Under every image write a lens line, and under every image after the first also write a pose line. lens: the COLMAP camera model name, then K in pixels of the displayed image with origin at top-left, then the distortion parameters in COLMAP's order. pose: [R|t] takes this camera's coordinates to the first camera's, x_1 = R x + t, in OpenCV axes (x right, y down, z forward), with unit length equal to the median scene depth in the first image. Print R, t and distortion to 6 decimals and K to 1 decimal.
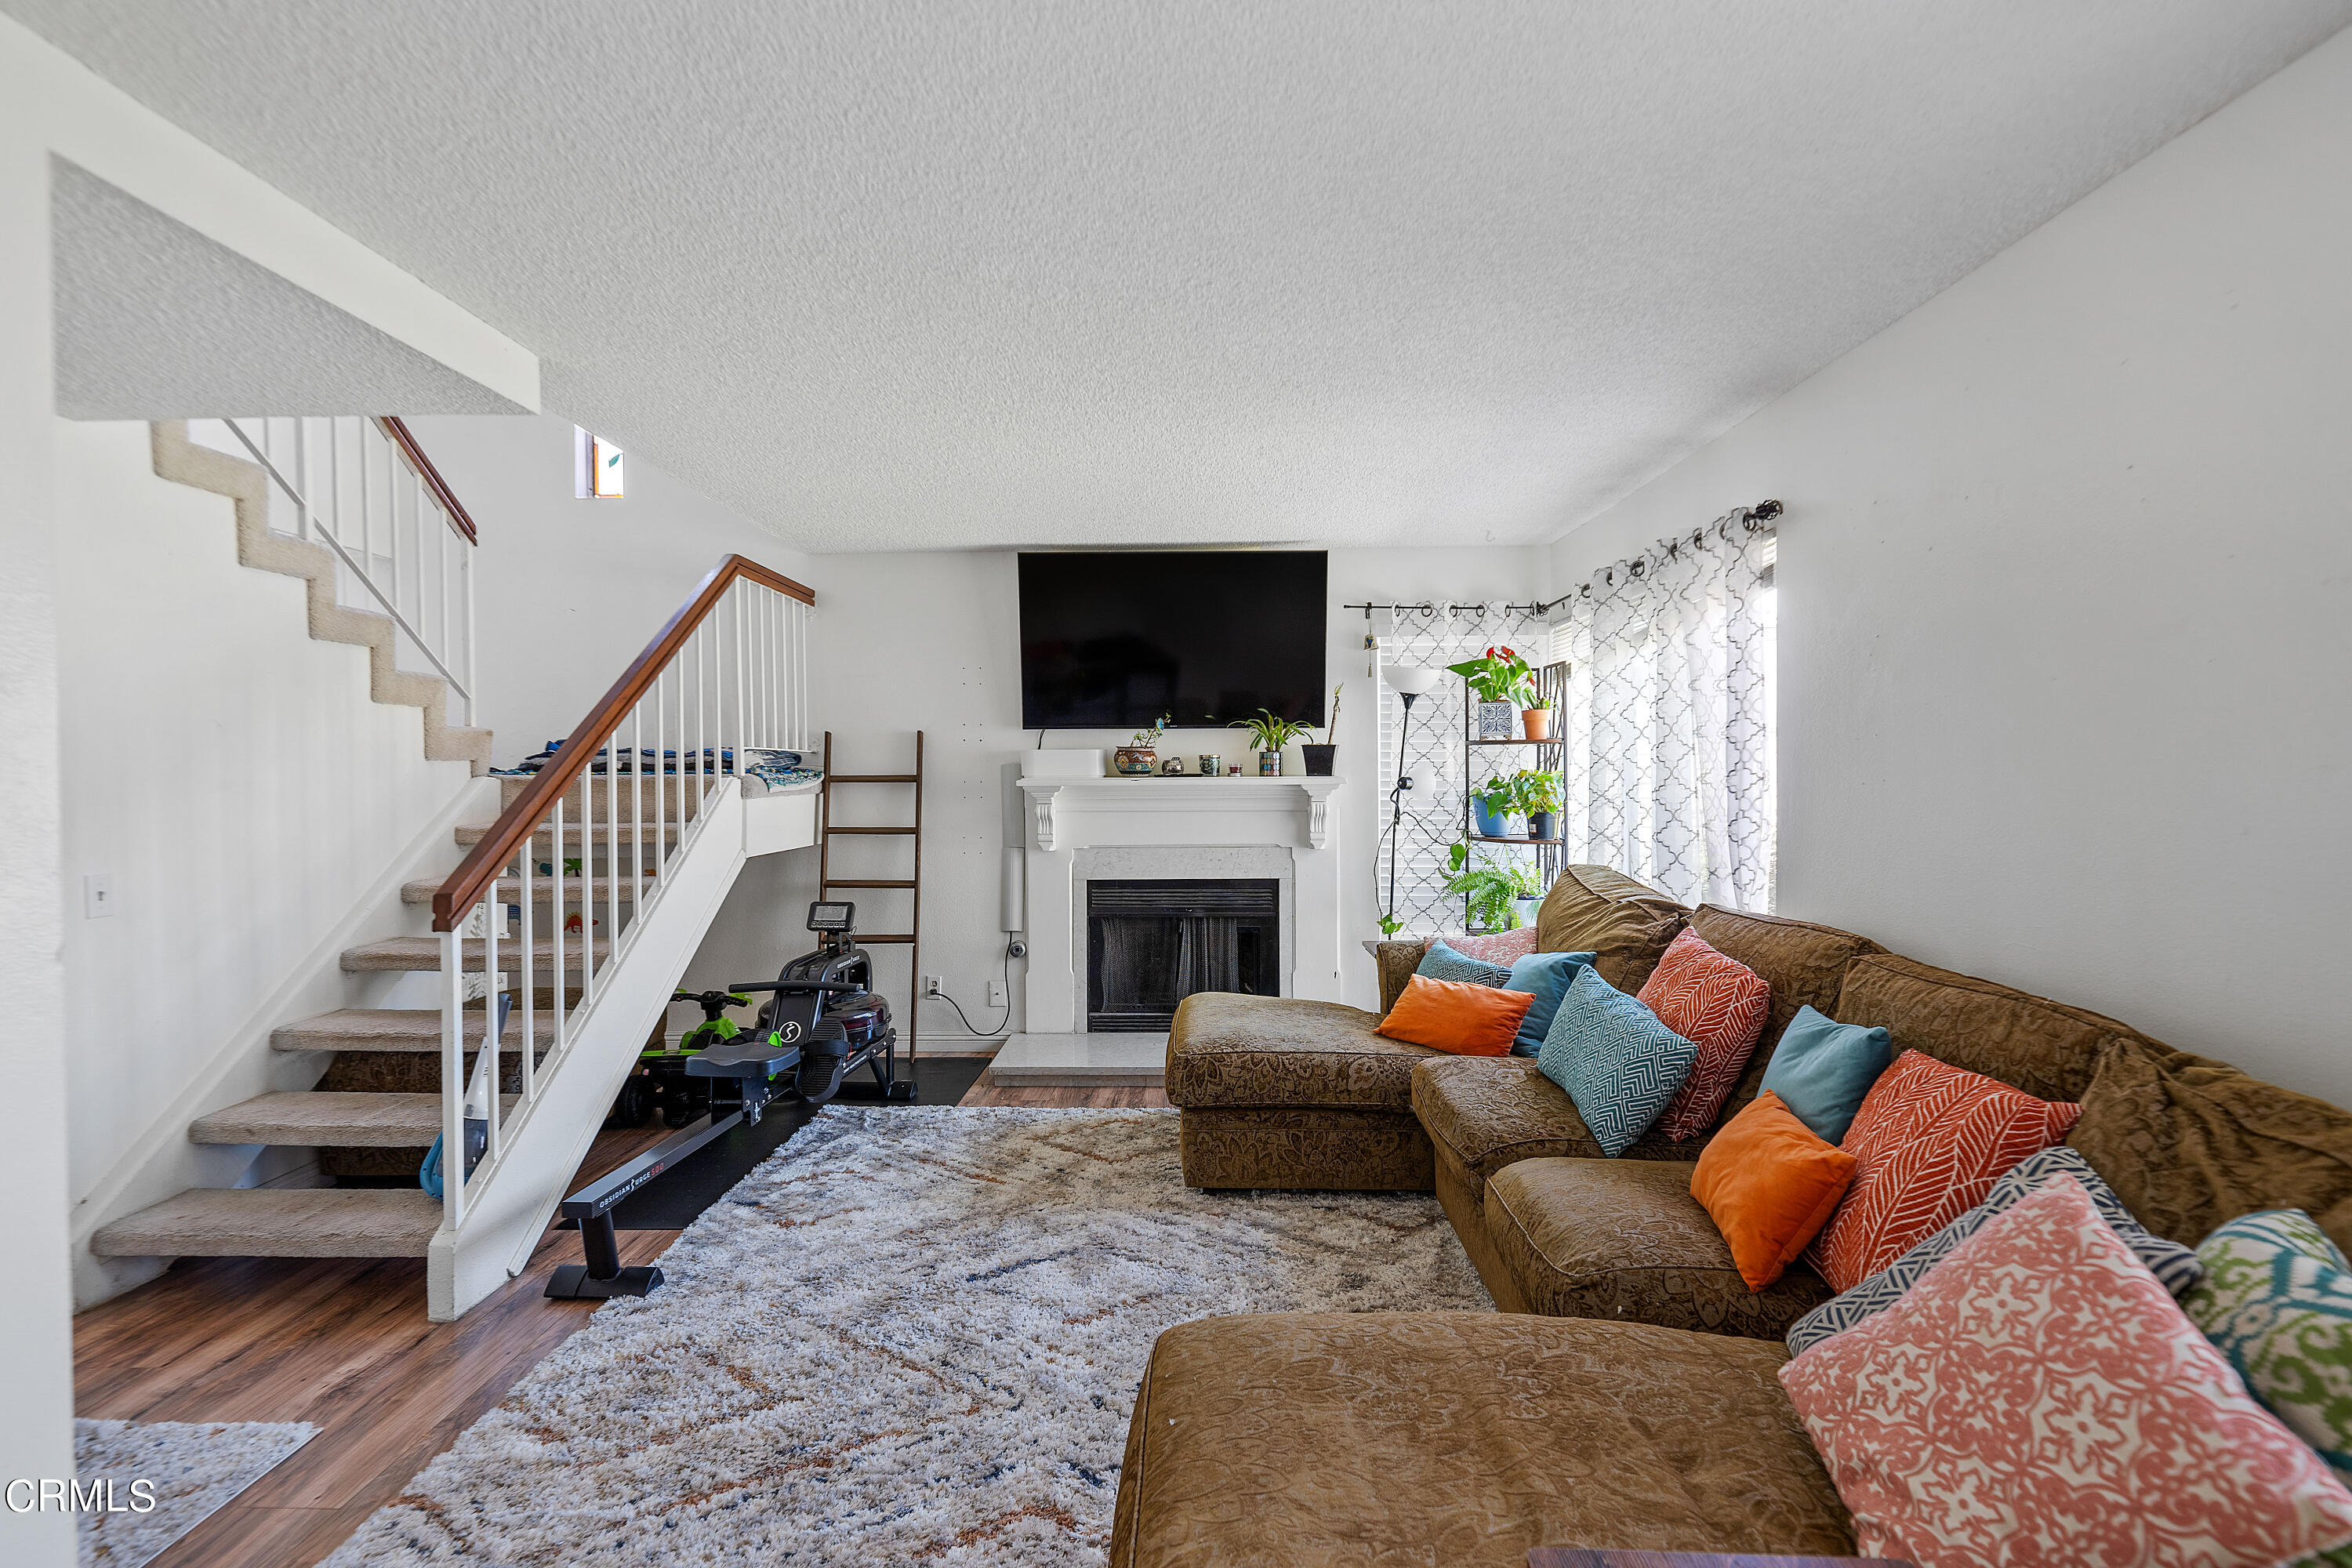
lens RADIAL K [[1101.2, 0, 1170.7], [0, 1101.2, 782.9], [0, 0, 1]] dist [0.004362, -0.002676]
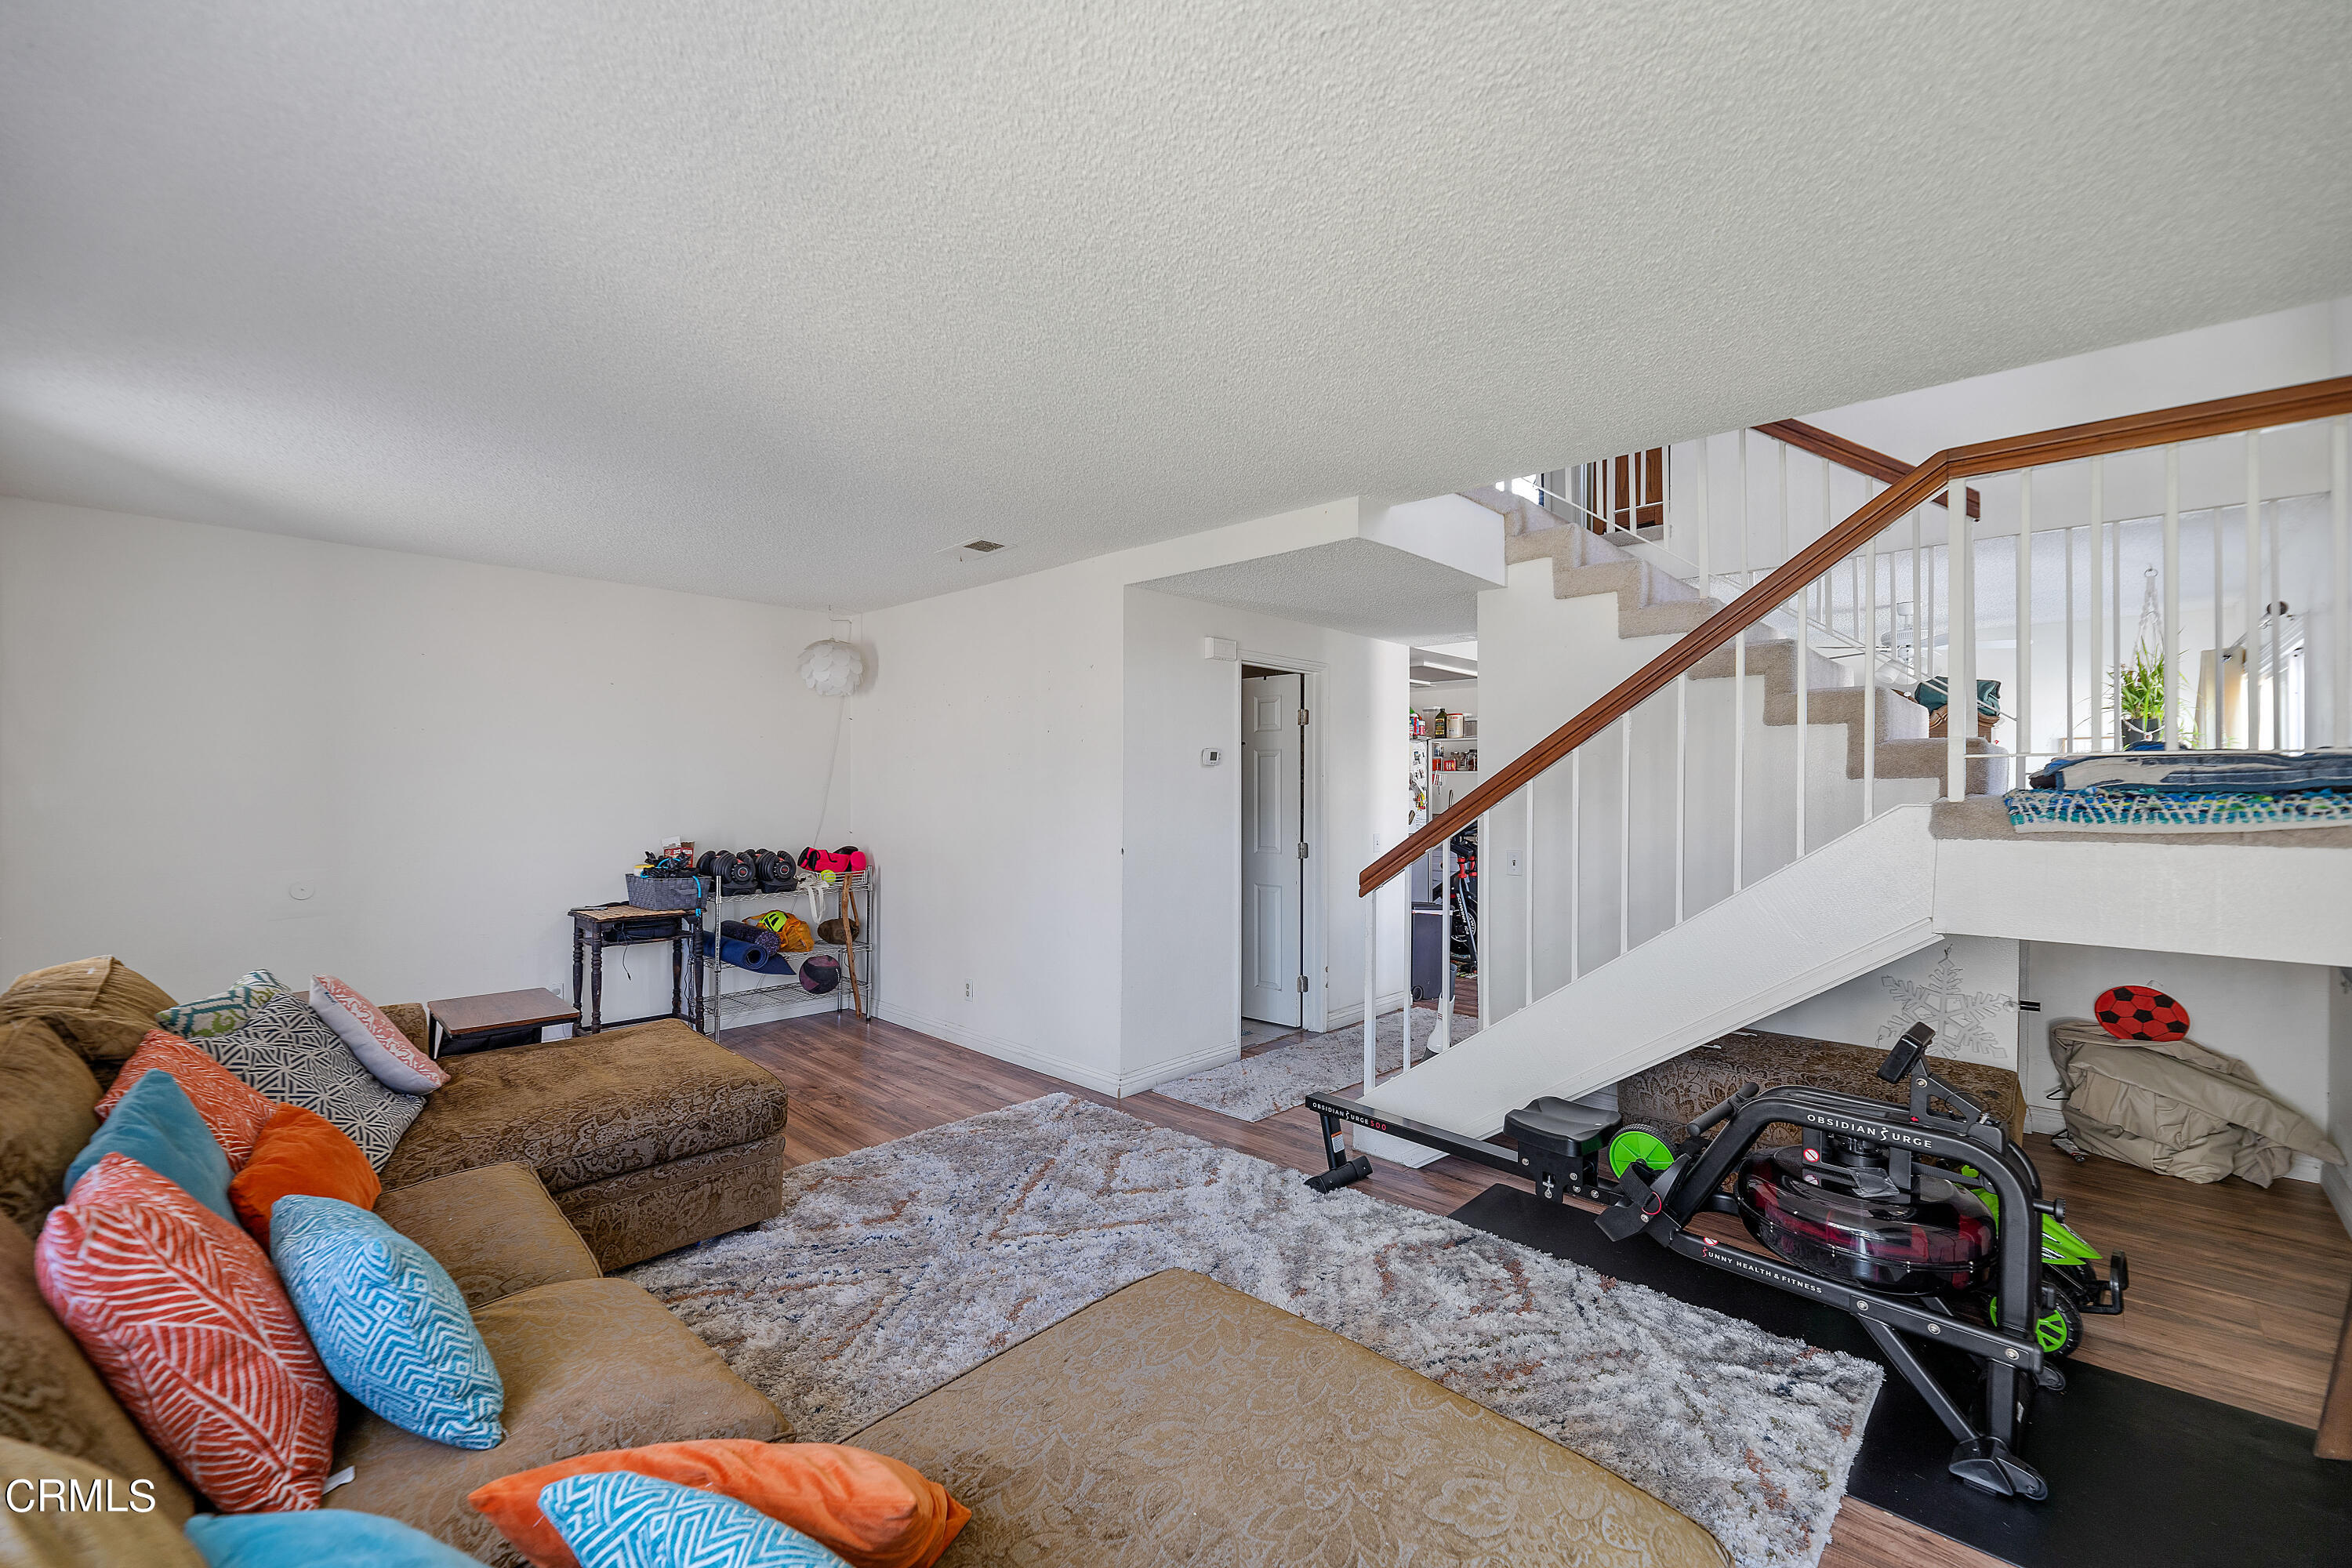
lens RADIAL K [[952.4, 0, 1174.8], [0, 952.4, 786.8], [0, 0, 1]] dist [0.003226, -0.004428]
pose [[-0.669510, 0.008338, -0.742757, 0.354566], [-0.001425, 0.999921, 0.012510, -0.024845], [0.742802, 0.009434, -0.669445, 1.202222]]
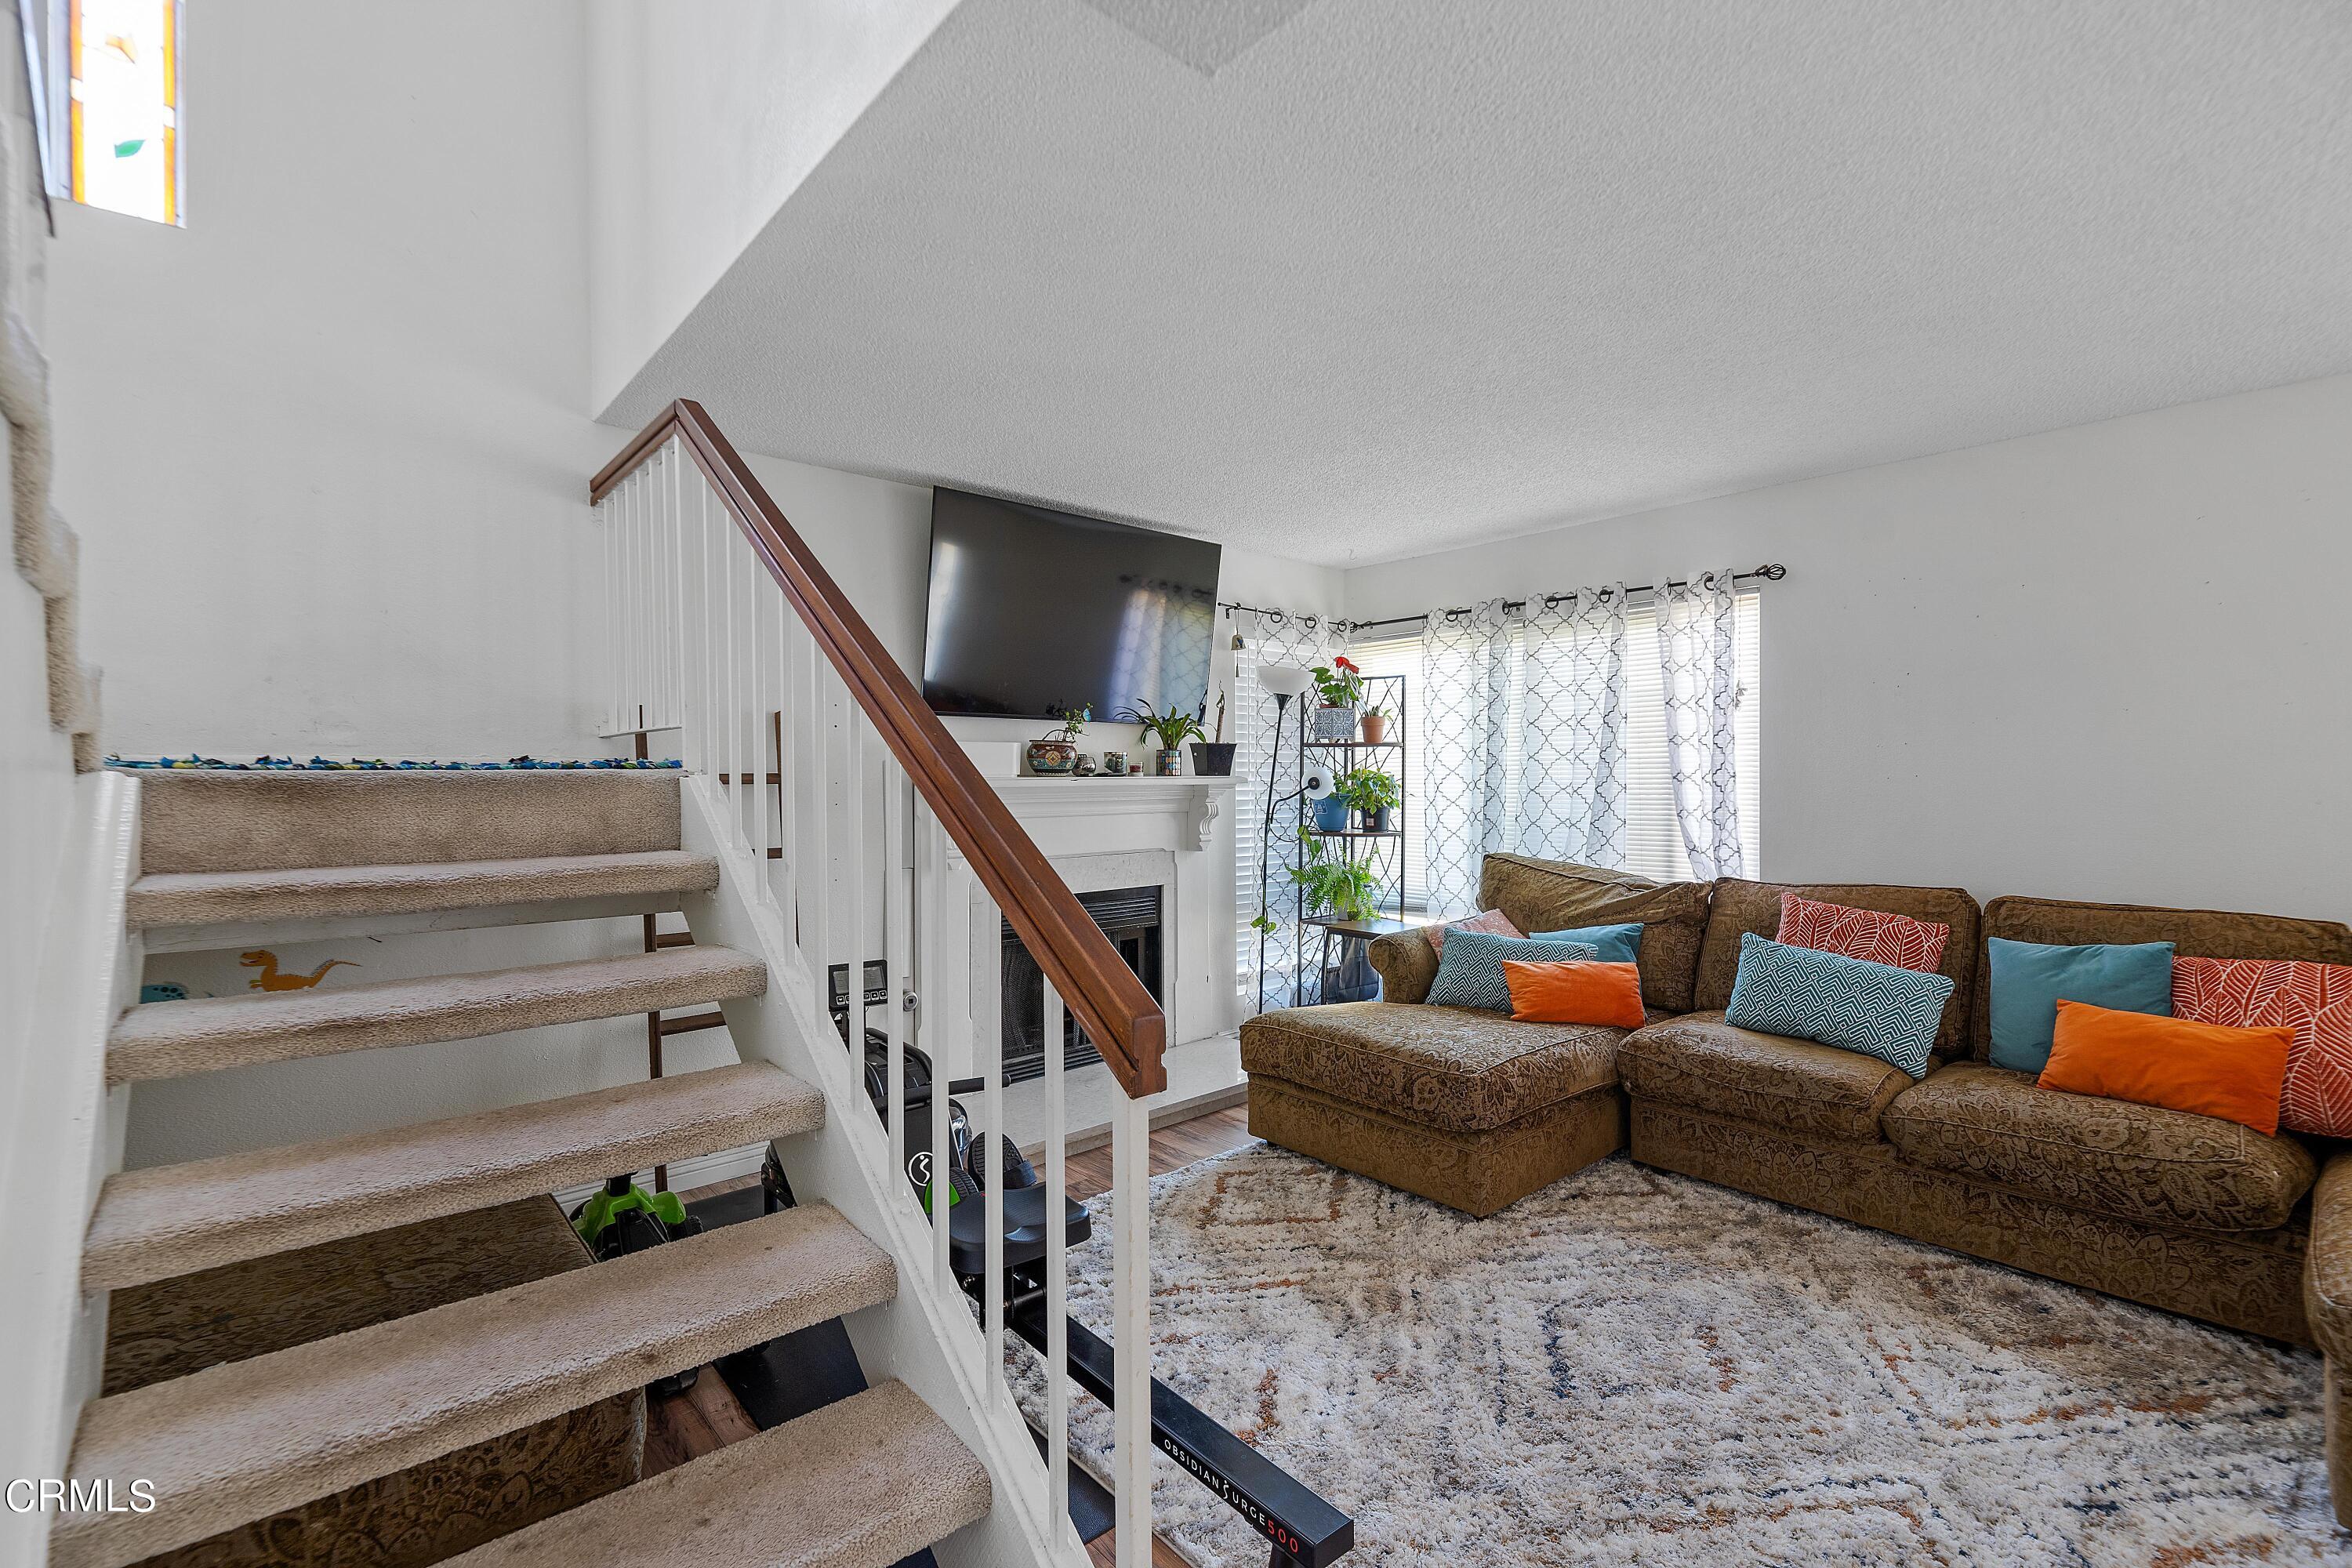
lens RADIAL K [[1023.4, 0, 1173.5], [0, 1023.4, 787.7], [0, 0, 1]] dist [0.003266, -0.003448]
pose [[0.738440, -0.006323, 0.674290, -0.666799], [0.006960, 0.999974, 0.001755, 0.003380], [-0.674283, 0.003397, 0.738465, 0.477341]]
